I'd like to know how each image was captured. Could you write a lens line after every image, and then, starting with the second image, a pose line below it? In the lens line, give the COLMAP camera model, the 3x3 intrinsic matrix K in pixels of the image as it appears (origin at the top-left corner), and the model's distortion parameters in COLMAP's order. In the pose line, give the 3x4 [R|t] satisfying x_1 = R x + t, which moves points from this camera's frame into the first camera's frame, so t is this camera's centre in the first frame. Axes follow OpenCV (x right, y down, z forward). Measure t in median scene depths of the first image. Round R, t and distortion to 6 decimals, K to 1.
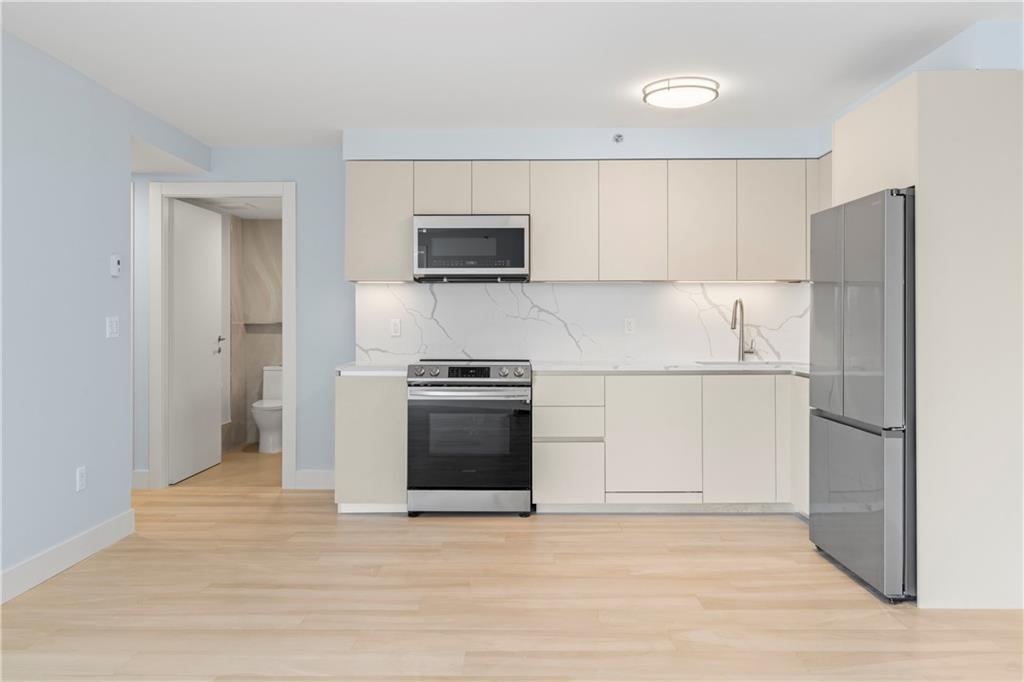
lens RADIAL K [[755.2, 0, 514.1], [0, 755.2, 337.5], [0, 0, 1]] dist [-0.002776, -0.006847]
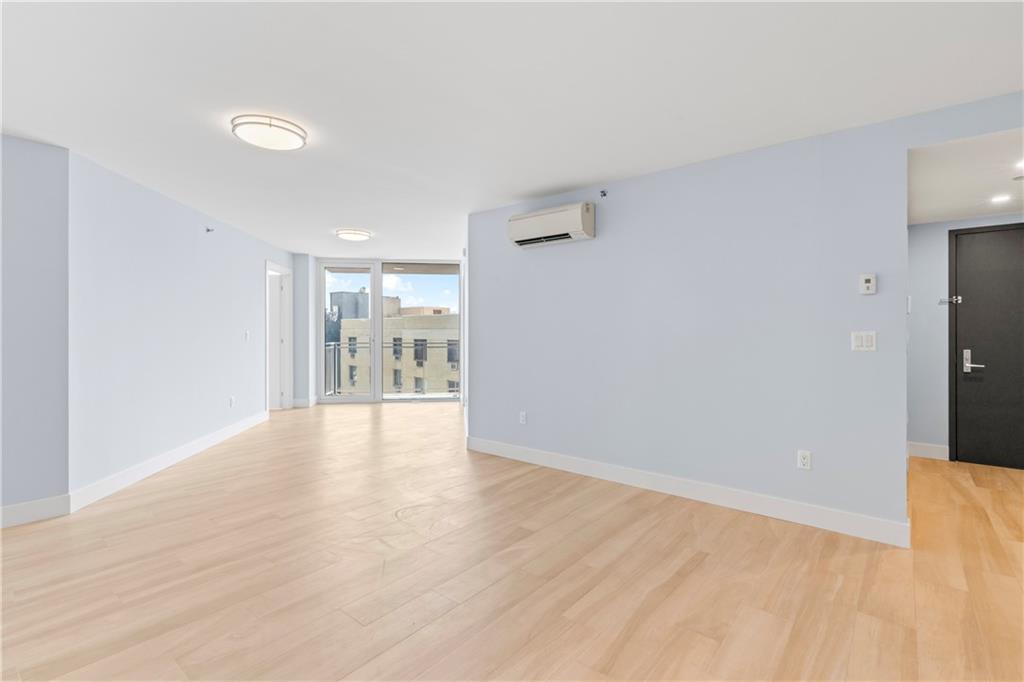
lens RADIAL K [[474.4, 0, 513.6], [0, 474.4, 336.8], [0, 0, 1]] dist [0.002307, -0.000860]
pose [[-0.625781, 0.003942, -0.779989, 0.307179], [-0.019890, 0.999581, 0.021010, -0.022805], [0.779745, 0.028662, -0.625441, 0.980319]]
